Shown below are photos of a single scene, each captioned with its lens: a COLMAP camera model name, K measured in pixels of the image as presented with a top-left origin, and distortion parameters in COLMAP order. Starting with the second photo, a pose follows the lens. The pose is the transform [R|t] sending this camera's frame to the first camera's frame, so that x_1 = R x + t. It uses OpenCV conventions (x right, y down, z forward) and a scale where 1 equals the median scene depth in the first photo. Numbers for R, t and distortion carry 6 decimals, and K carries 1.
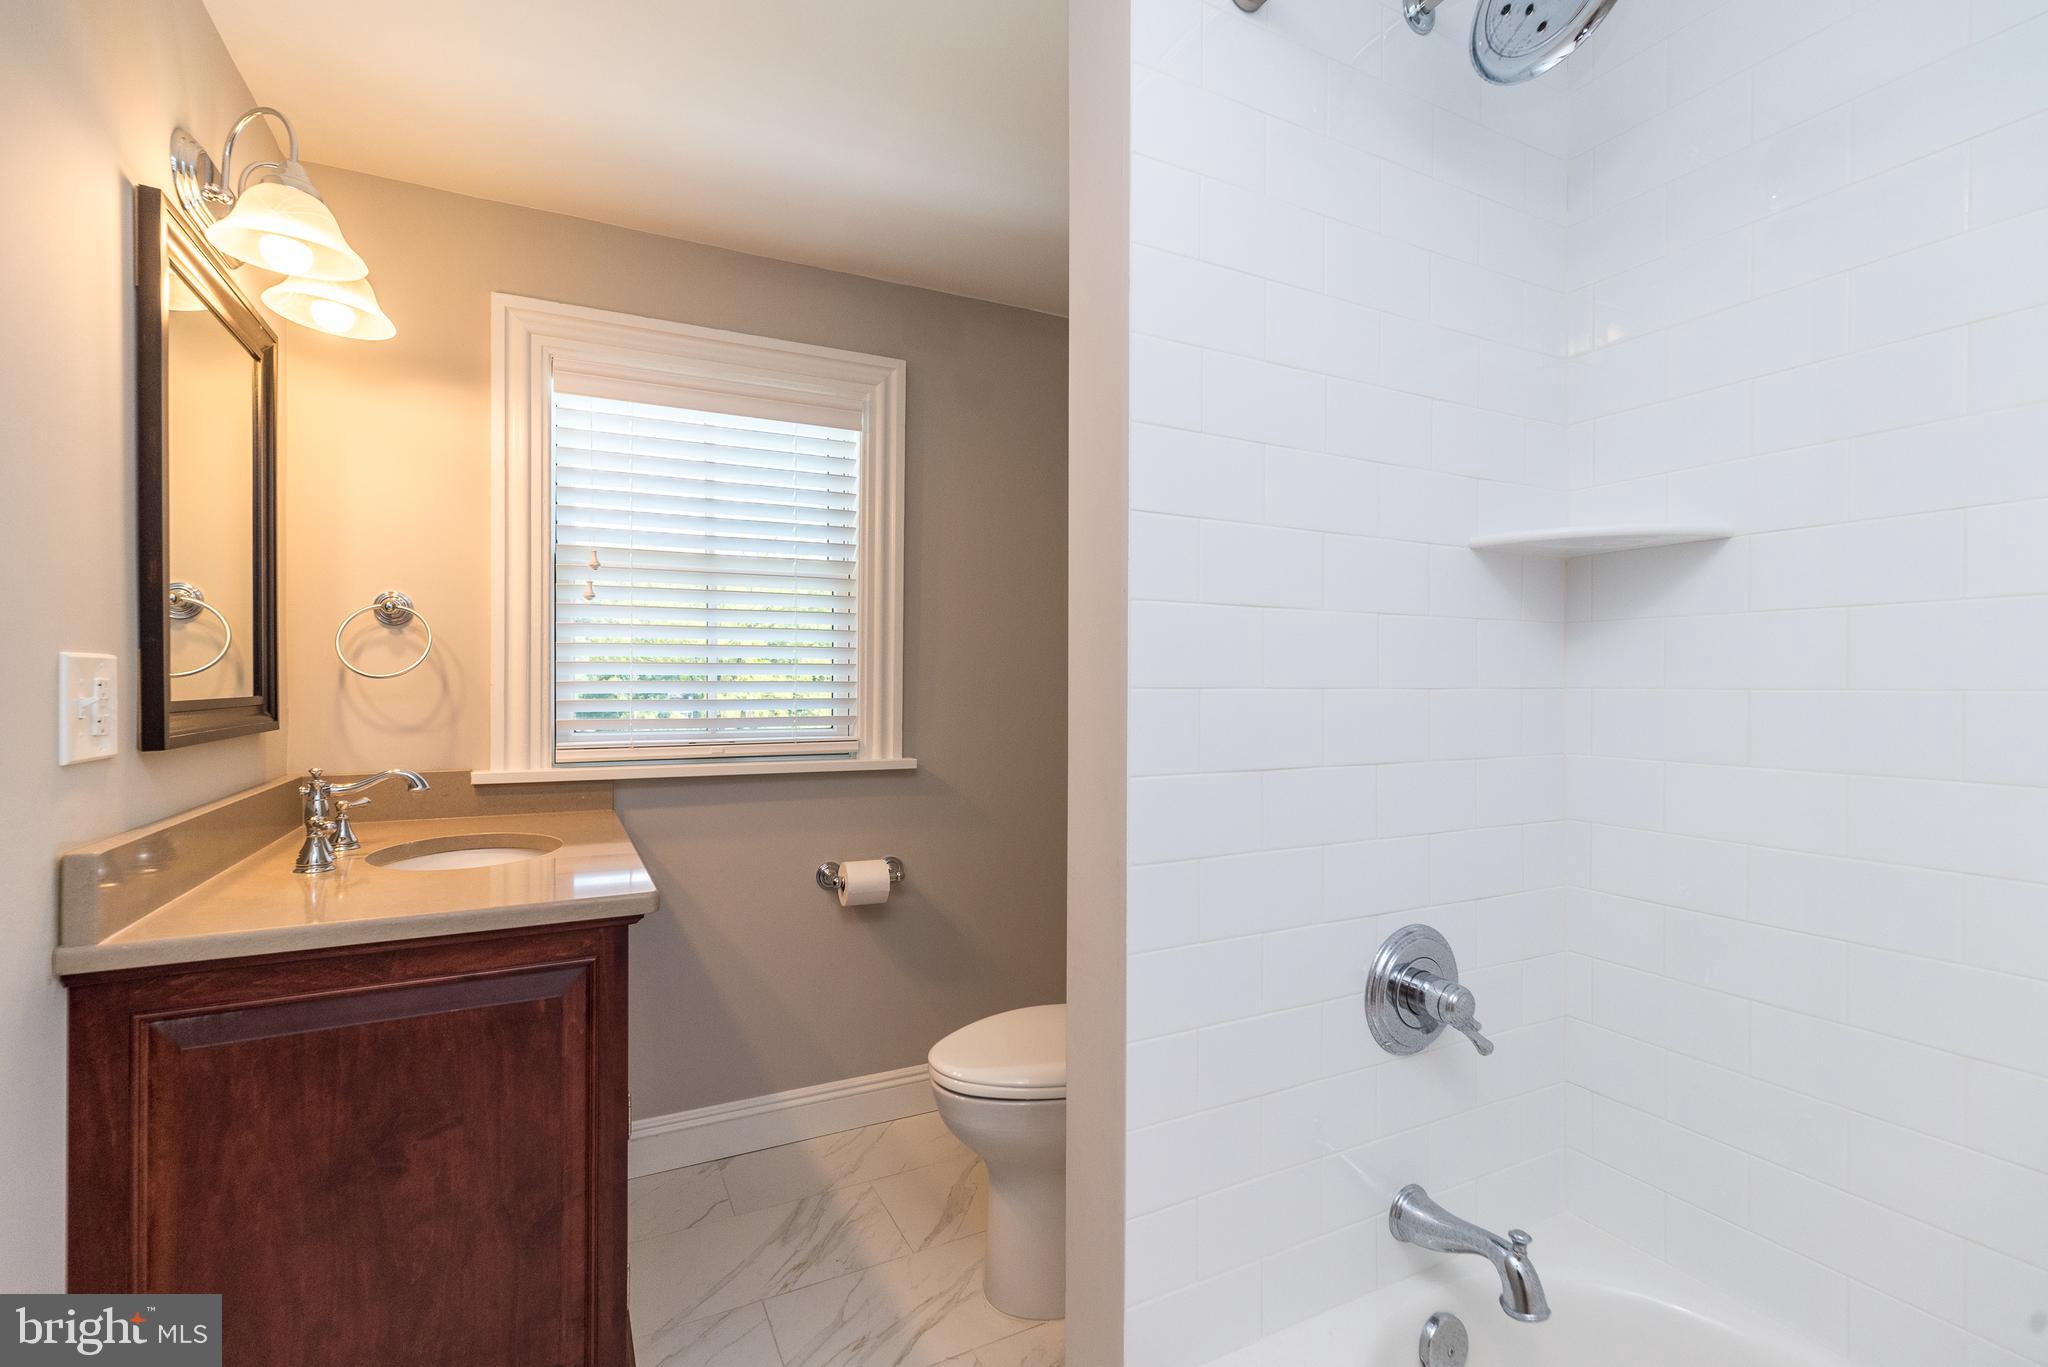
lens RADIAL K [[890.2, 0, 1023.3], [0, 890.2, 690.3], [0, 0, 1]] dist [0.001721, 0.002819]
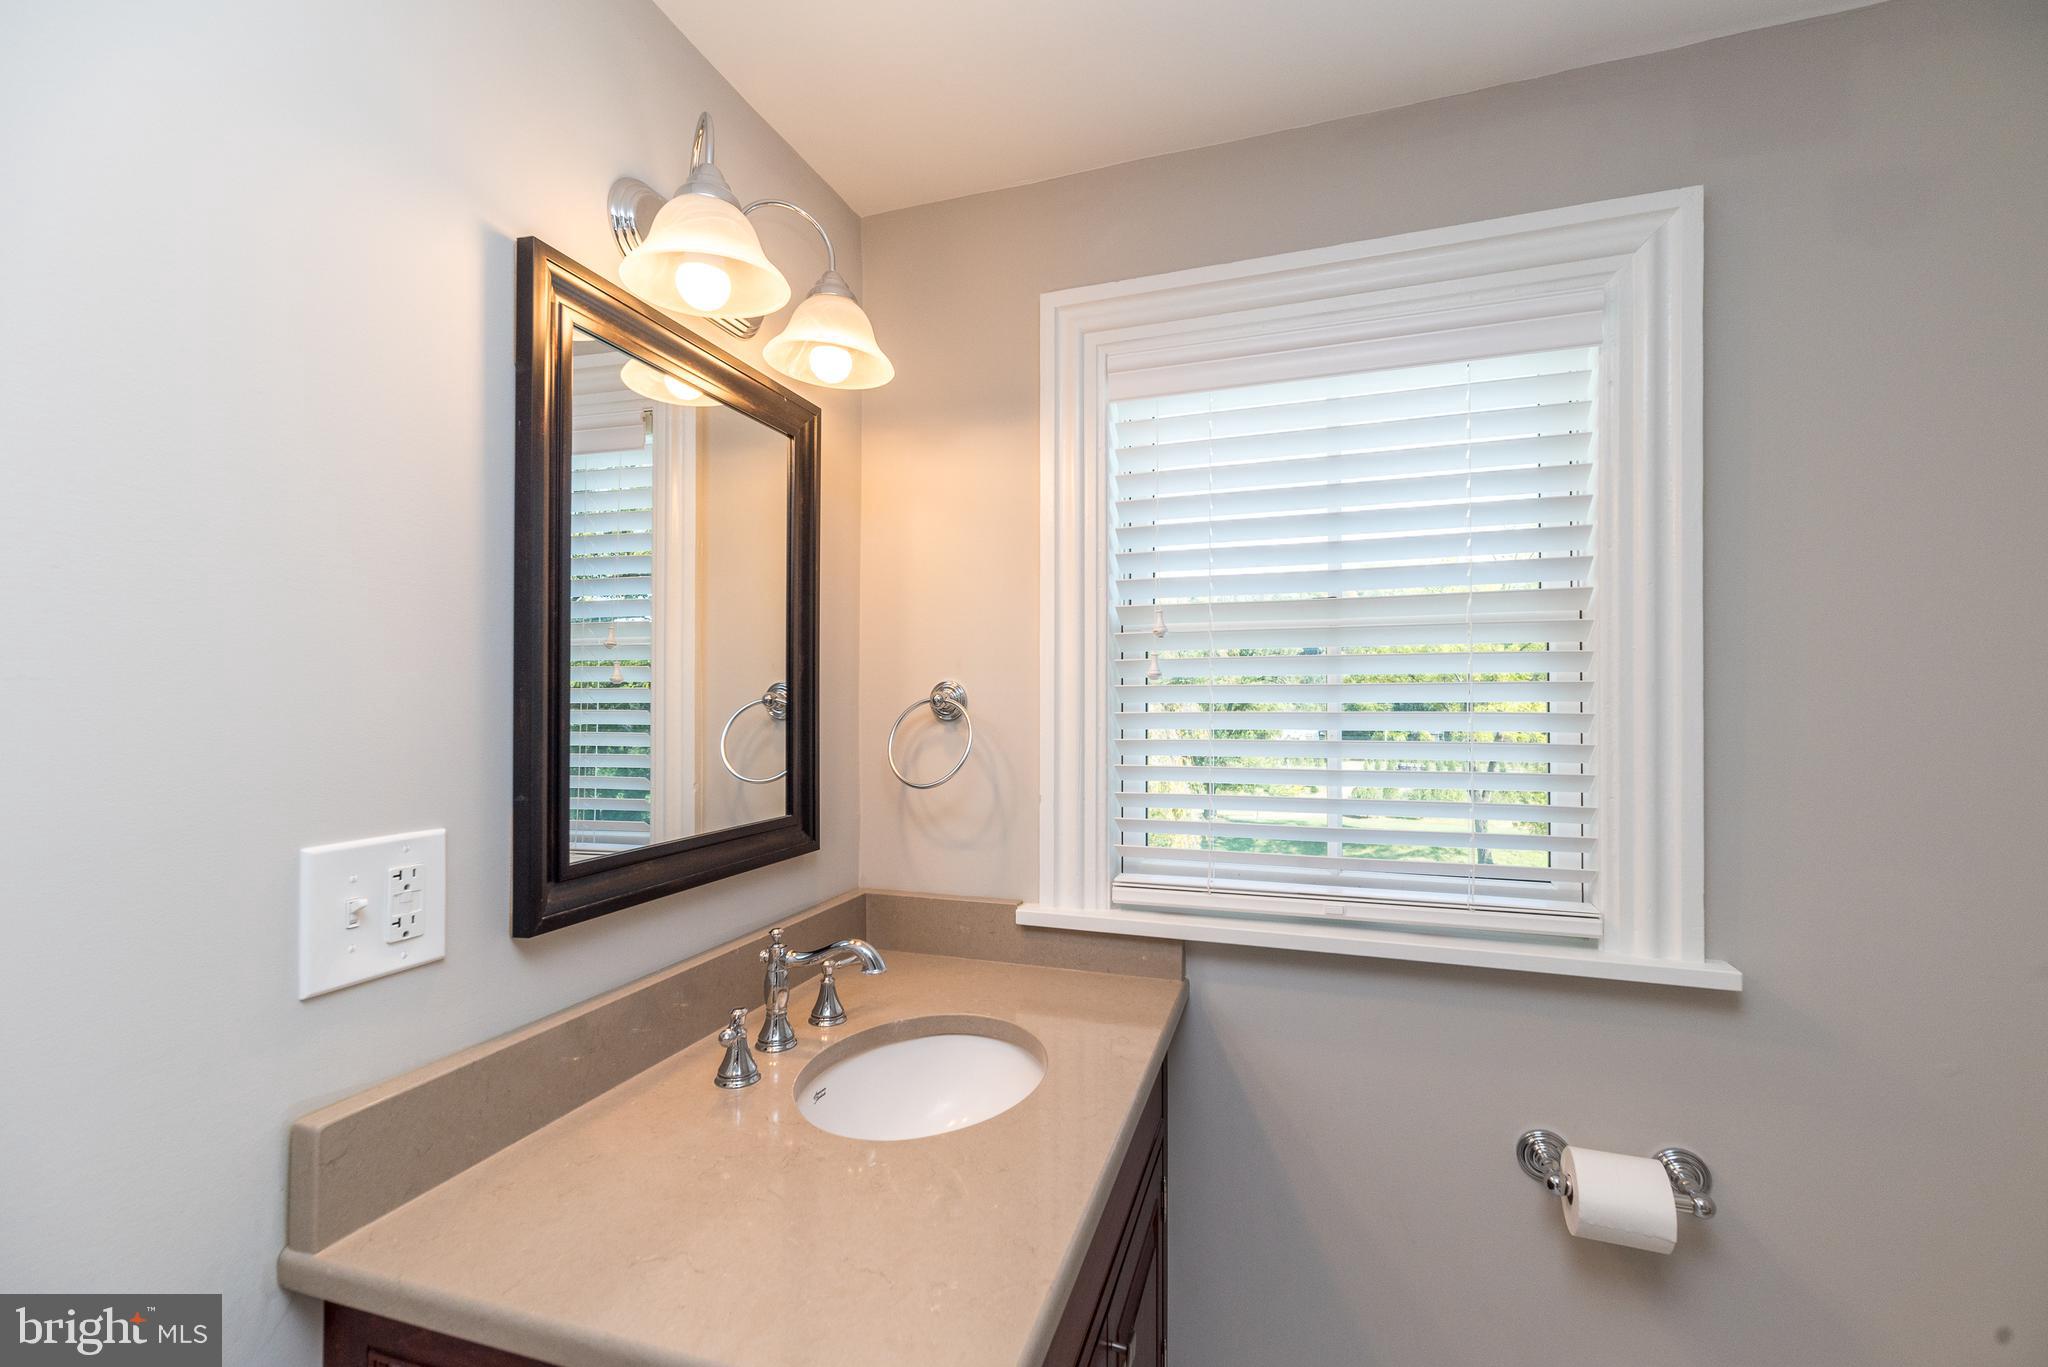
lens RADIAL K [[890.2, 0, 1023.3], [0, 890.2, 690.3], [0, 0, 1]] dist [0.001721, 0.002819]
pose [[0.702421, -0.014104, -0.711621, -0.053366], [-0.005220, 0.999675, -0.024966, -0.077538], [0.711742, 0.021252, 0.702119, 0.434582]]
